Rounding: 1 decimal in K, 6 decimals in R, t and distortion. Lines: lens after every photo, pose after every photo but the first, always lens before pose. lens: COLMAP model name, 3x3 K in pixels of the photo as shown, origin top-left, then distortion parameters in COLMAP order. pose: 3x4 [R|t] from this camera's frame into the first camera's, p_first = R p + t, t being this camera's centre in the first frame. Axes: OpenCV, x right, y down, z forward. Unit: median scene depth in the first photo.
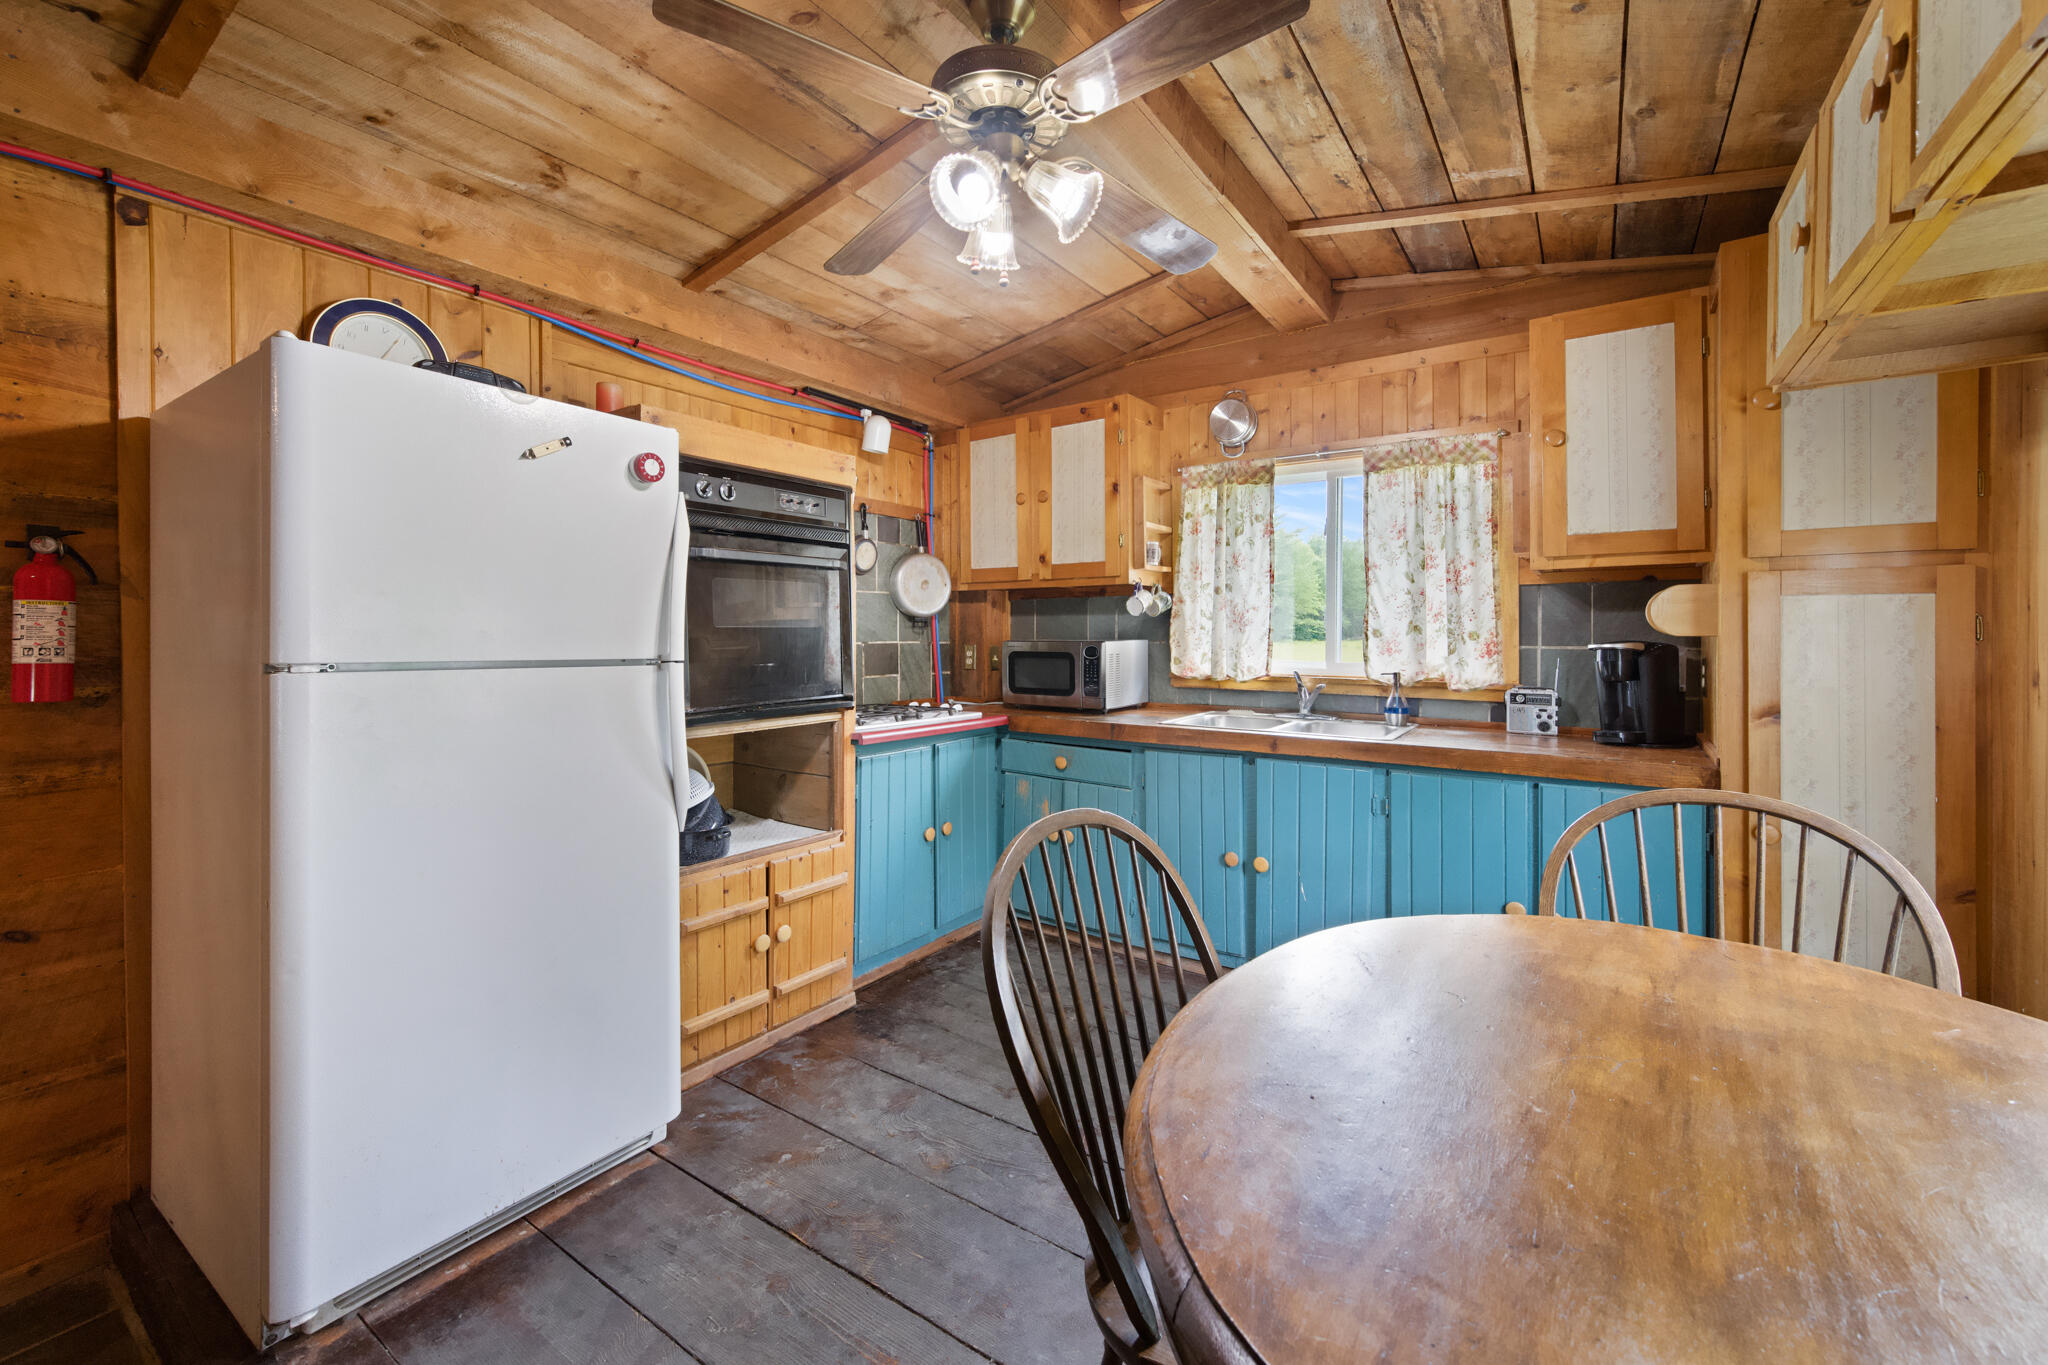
lens RADIAL K [[837.2, 0, 1028.2], [0, 837.2, 629.8], [0, 0, 1]] dist [0.001097, 0.000105]
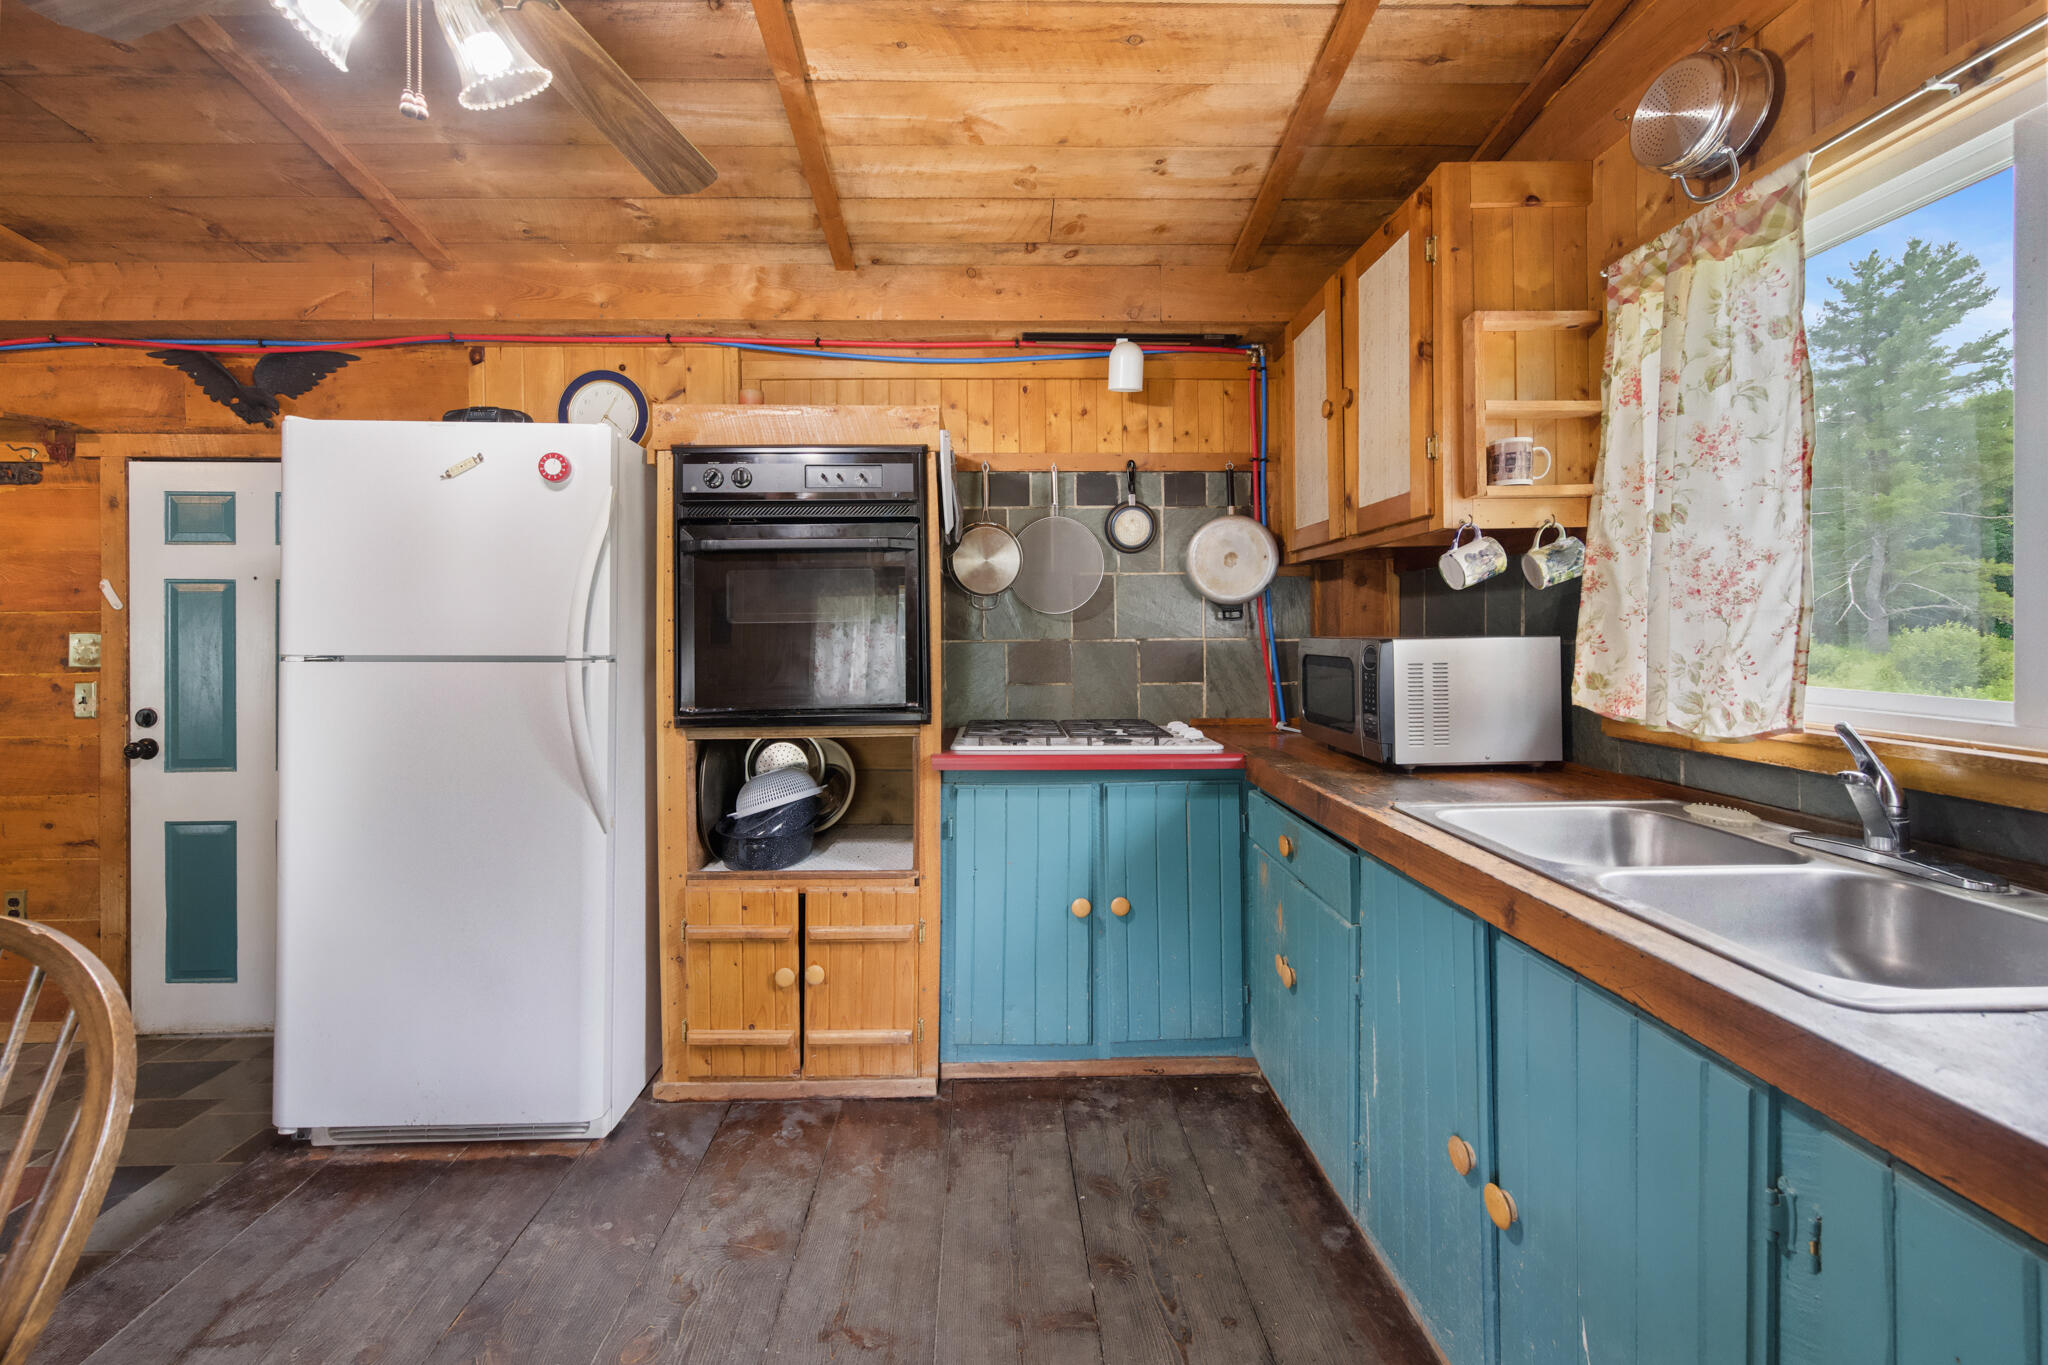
lens RADIAL K [[830.9, 0, 995.8], [0, 830.9, 627.7], [0, 0, 1]] dist [0.000450, 0.000230]
pose [[0.579774, -0.006766, -0.814749, 0.435464], [0.010977, 0.999940, -0.000493, 0.004068], [0.814704, -0.008657, 0.579813, 0.546640]]
